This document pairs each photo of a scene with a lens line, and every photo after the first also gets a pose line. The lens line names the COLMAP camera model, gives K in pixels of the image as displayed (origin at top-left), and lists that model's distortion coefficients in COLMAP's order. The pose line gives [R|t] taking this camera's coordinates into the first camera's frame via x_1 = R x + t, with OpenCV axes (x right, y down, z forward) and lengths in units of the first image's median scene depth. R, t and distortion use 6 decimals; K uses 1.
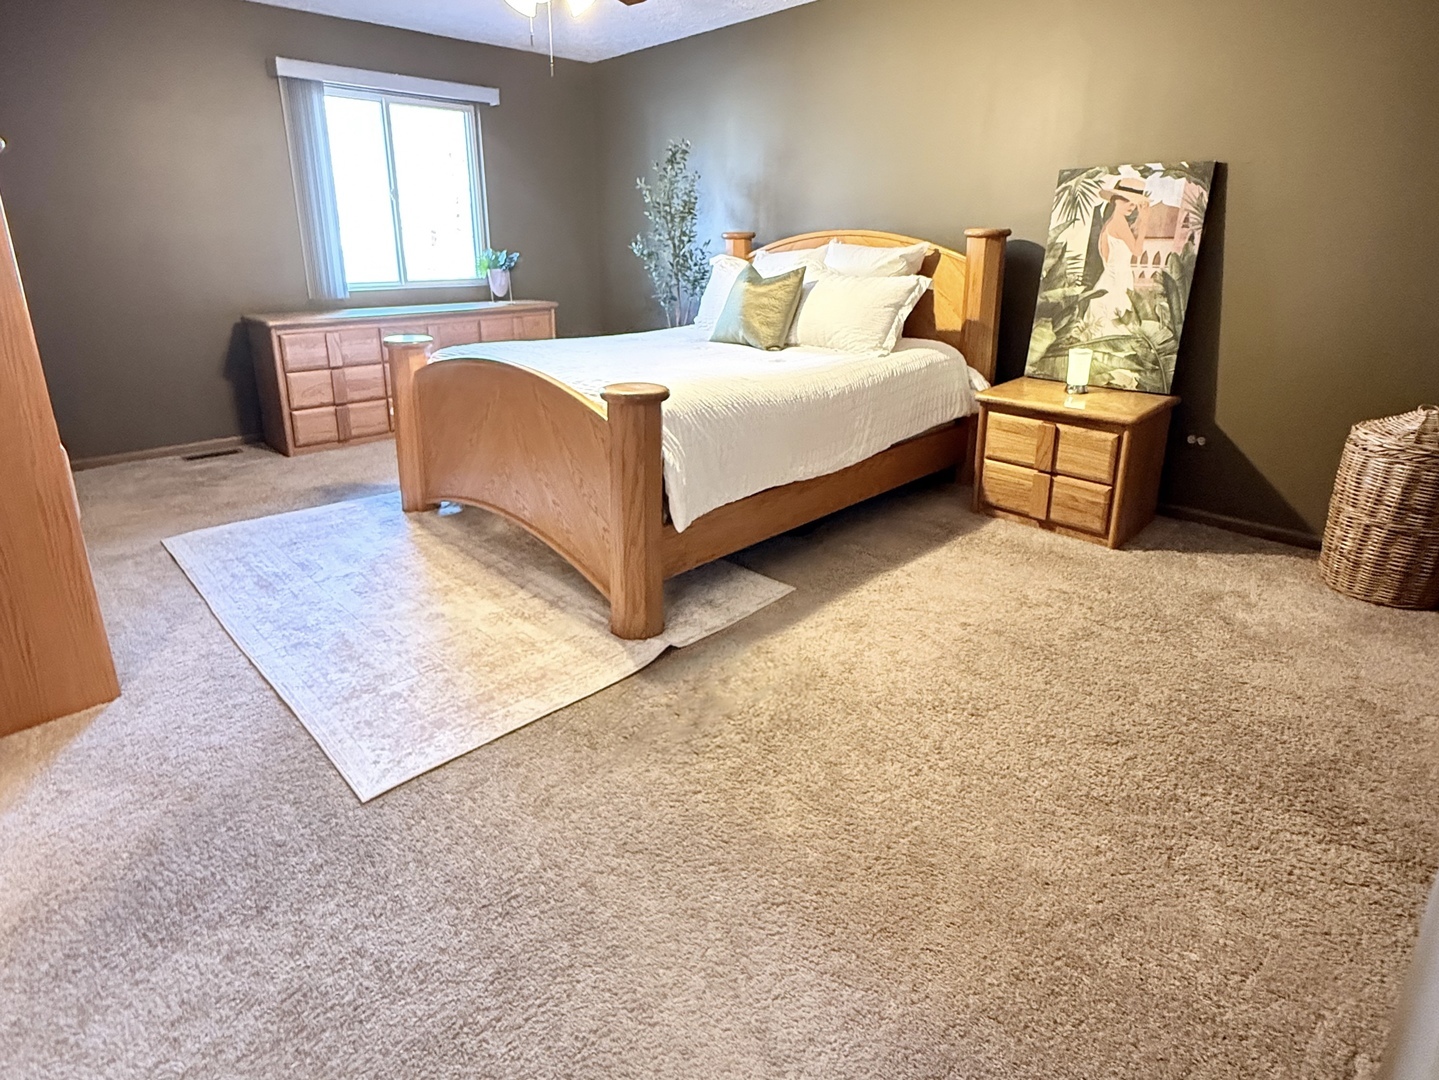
lens RADIAL K [[780.8, 0, 718.0], [0, 780.8, 459.9], [0, 0, 1]] dist [0.000764, 0.000084]
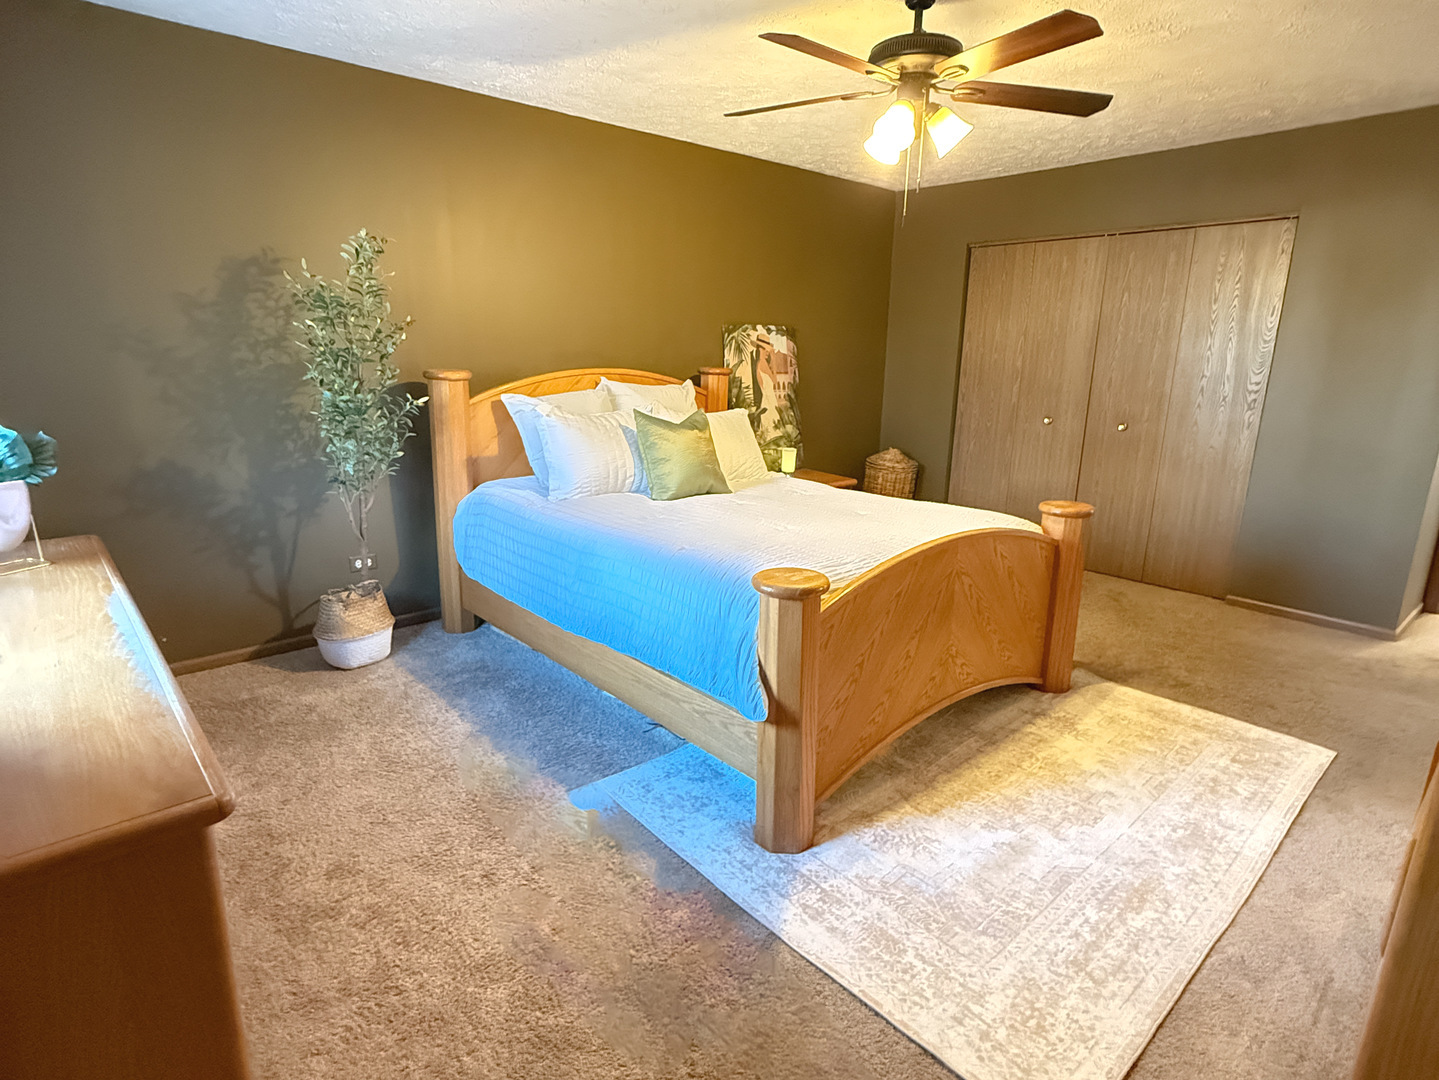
lens RADIAL K [[772.6, 0, 719.5], [0, 772.6, 540.0], [0, 0, 1]] dist [-0.000436, -0.000103]
pose [[0.037288, -0.243491, 0.969186, -1.037616], [0.253726, 0.940385, 0.226493, -0.353617], [-0.966557, 0.237462, 0.096845, 1.054396]]
